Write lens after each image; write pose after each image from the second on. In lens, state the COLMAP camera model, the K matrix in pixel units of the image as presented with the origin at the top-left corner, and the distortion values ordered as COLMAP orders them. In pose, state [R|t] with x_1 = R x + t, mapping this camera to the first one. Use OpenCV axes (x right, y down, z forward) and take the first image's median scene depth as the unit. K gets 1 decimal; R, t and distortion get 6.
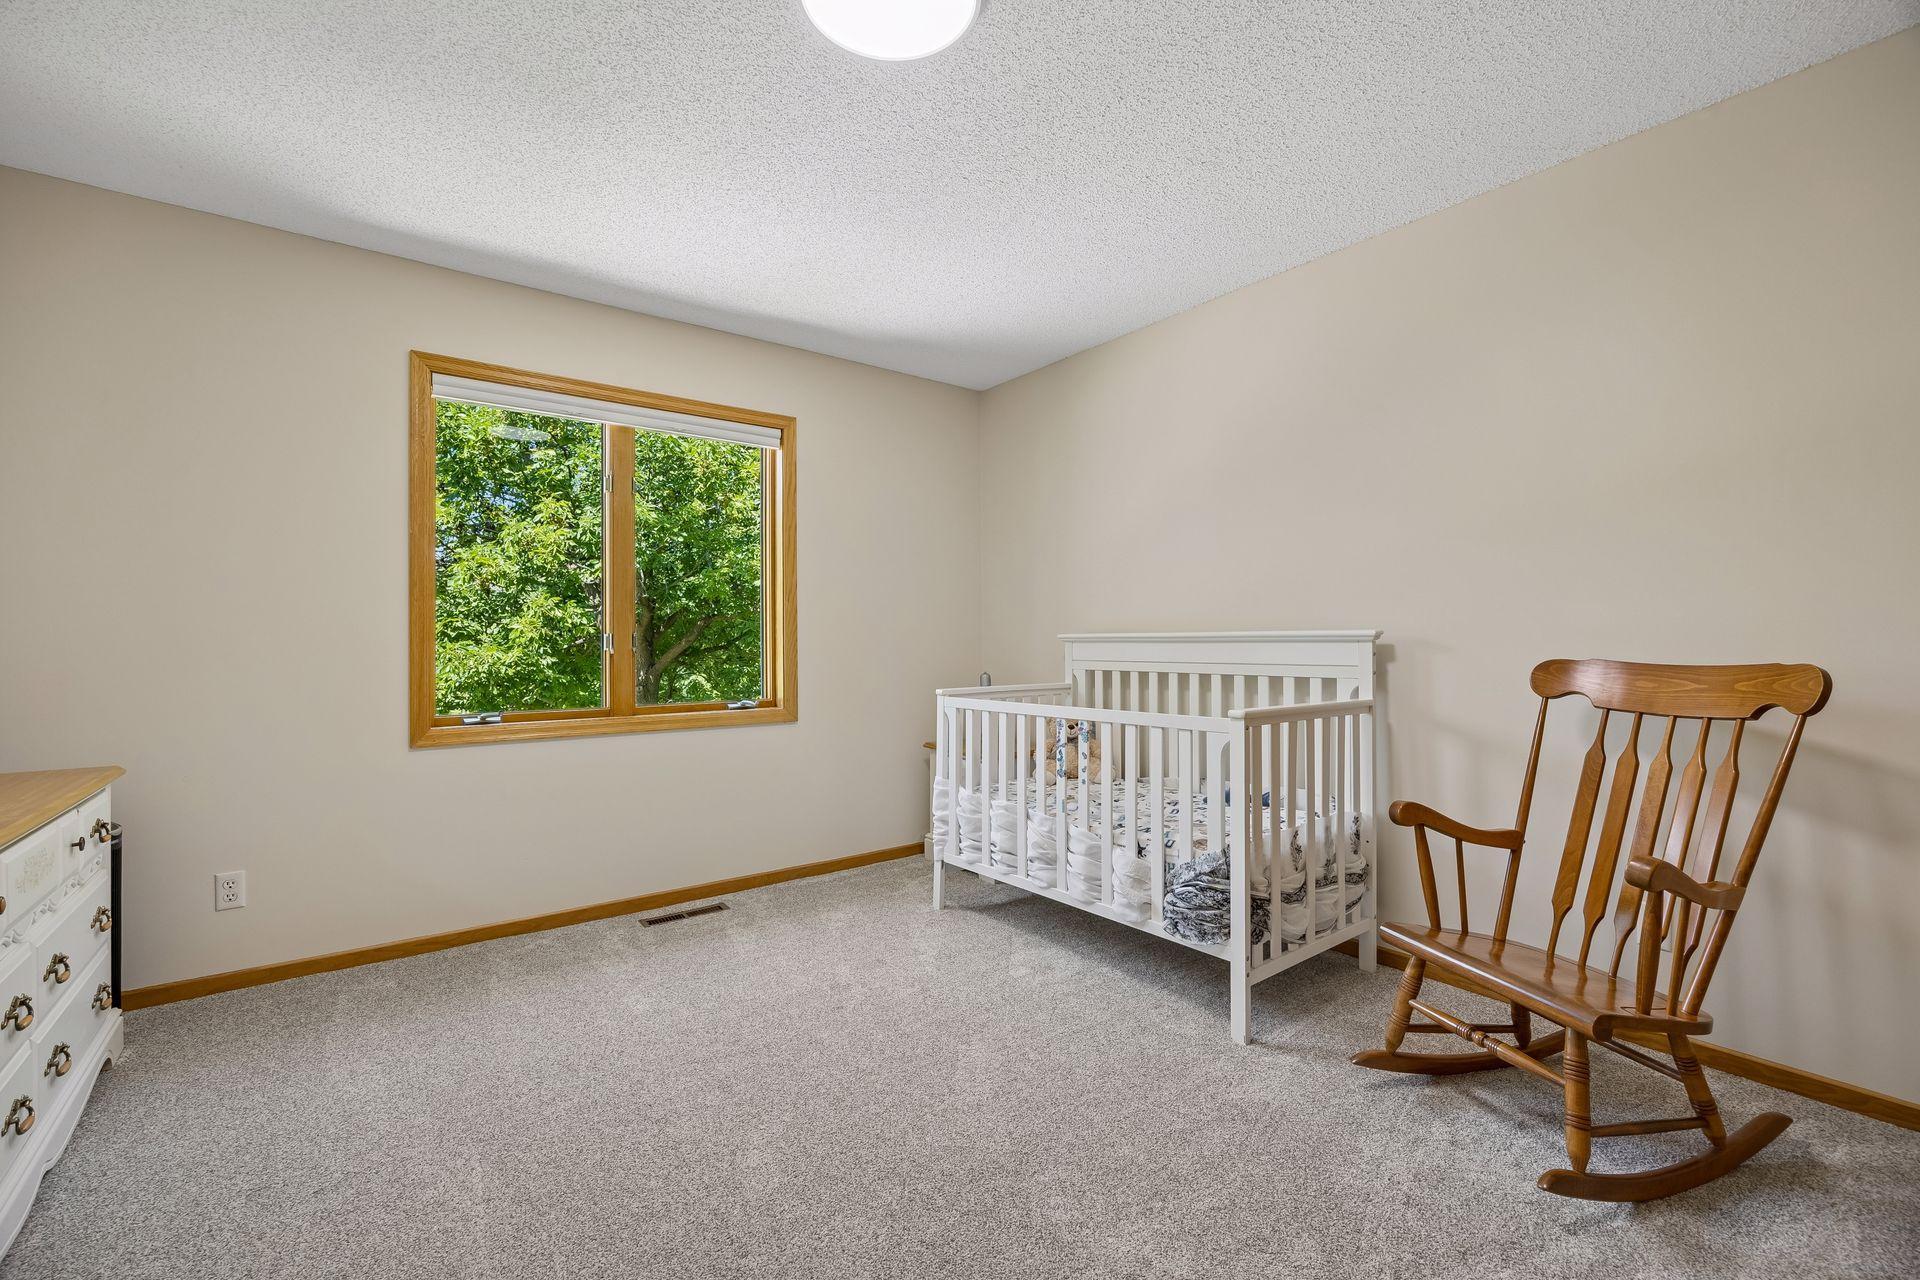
lens RADIAL K [[799.0, 0, 950.0], [0, 799.0, 643.7], [0, 0, 1]] dist [-0.004131, -0.000233]
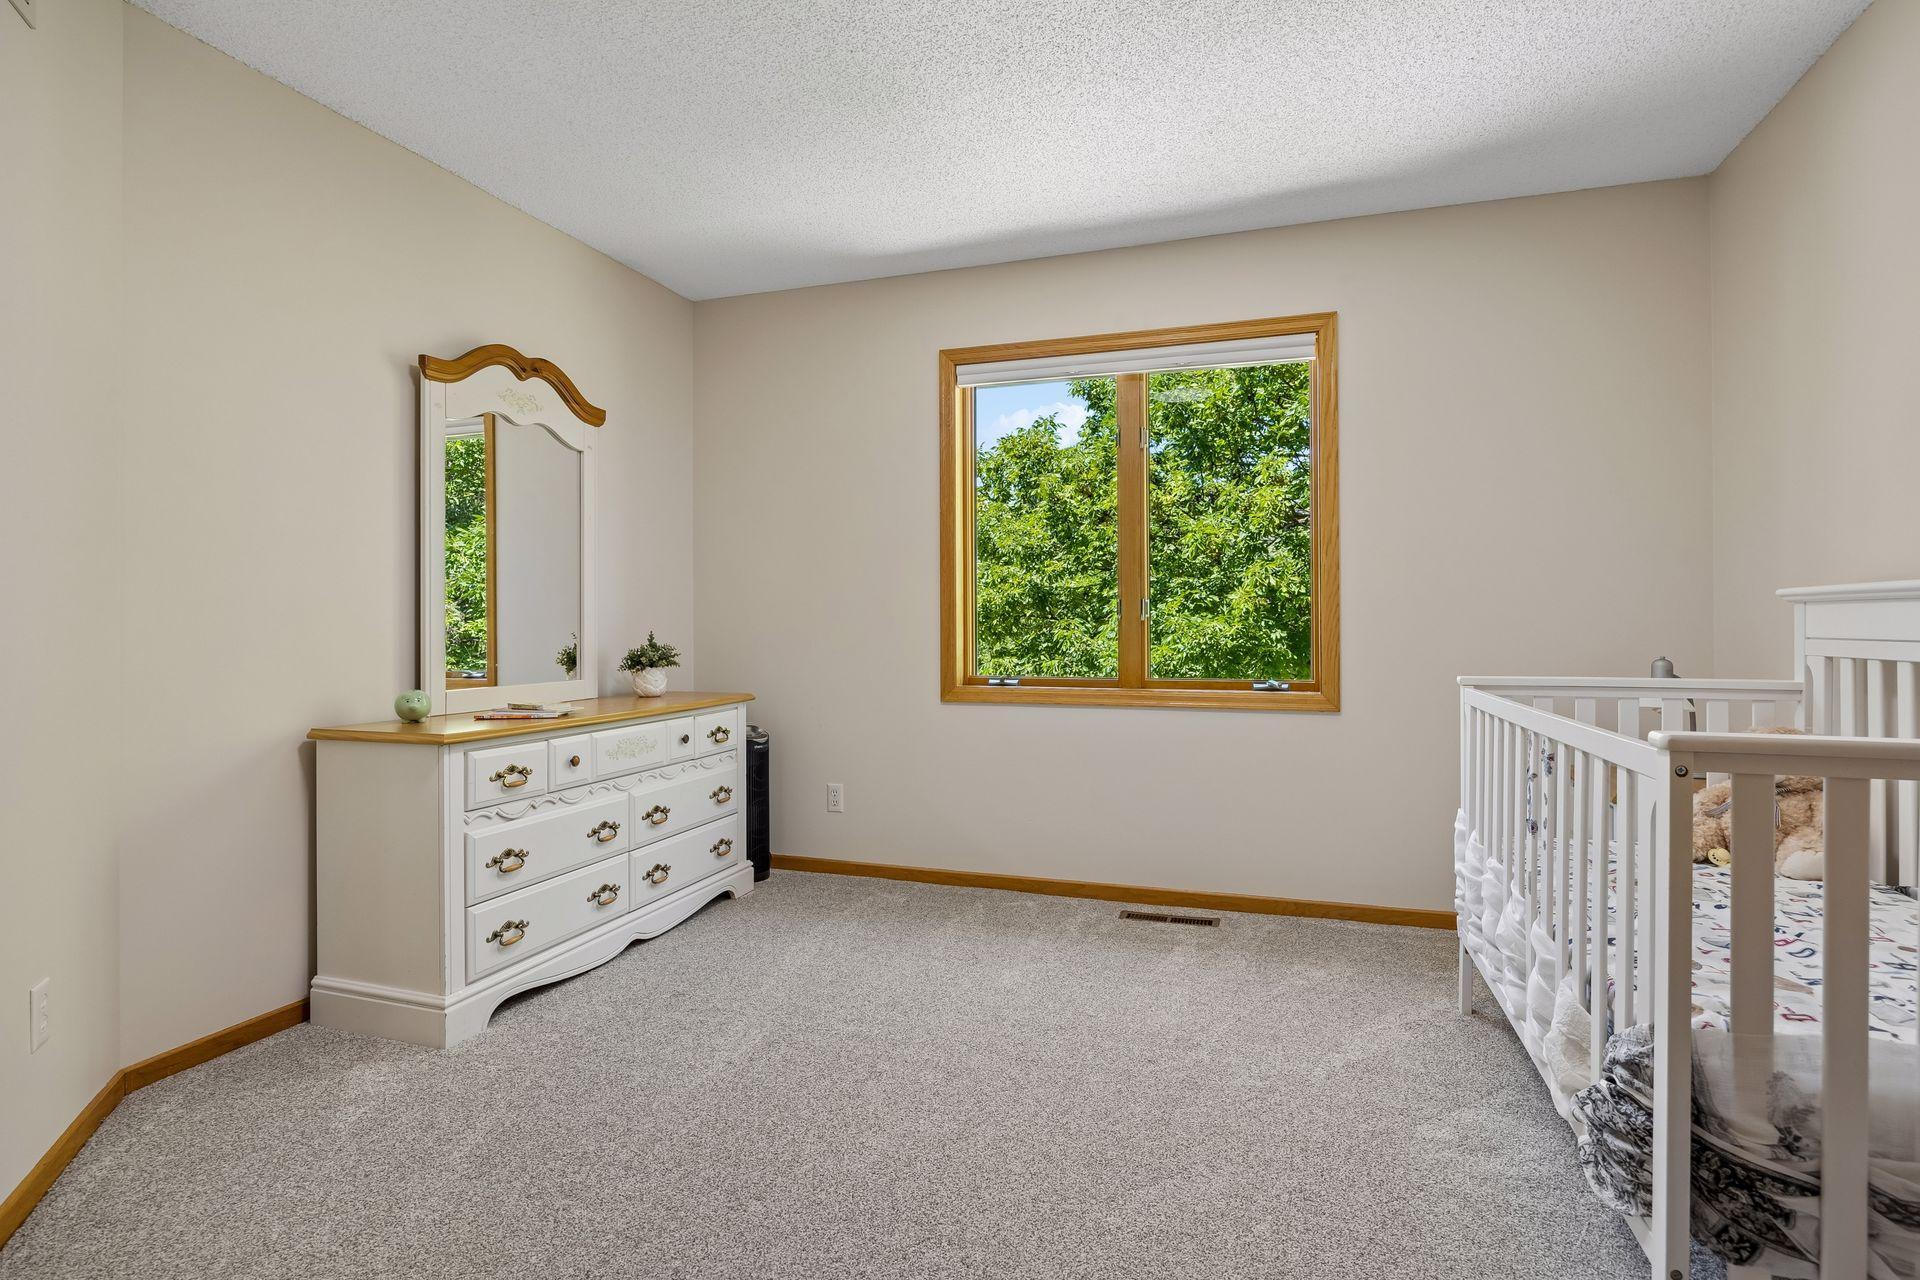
lens RADIAL K [[916.9, 0, 941.7], [0, 916.9, 626.7], [0, 0, 1]] dist [-0.010783, 0.002092]
pose [[0.575092, 0.008980, -0.818040, 0.329128], [-0.002993, 0.999956, 0.008872, 0.010478], [0.818083, -0.002654, 0.575093, 0.210224]]
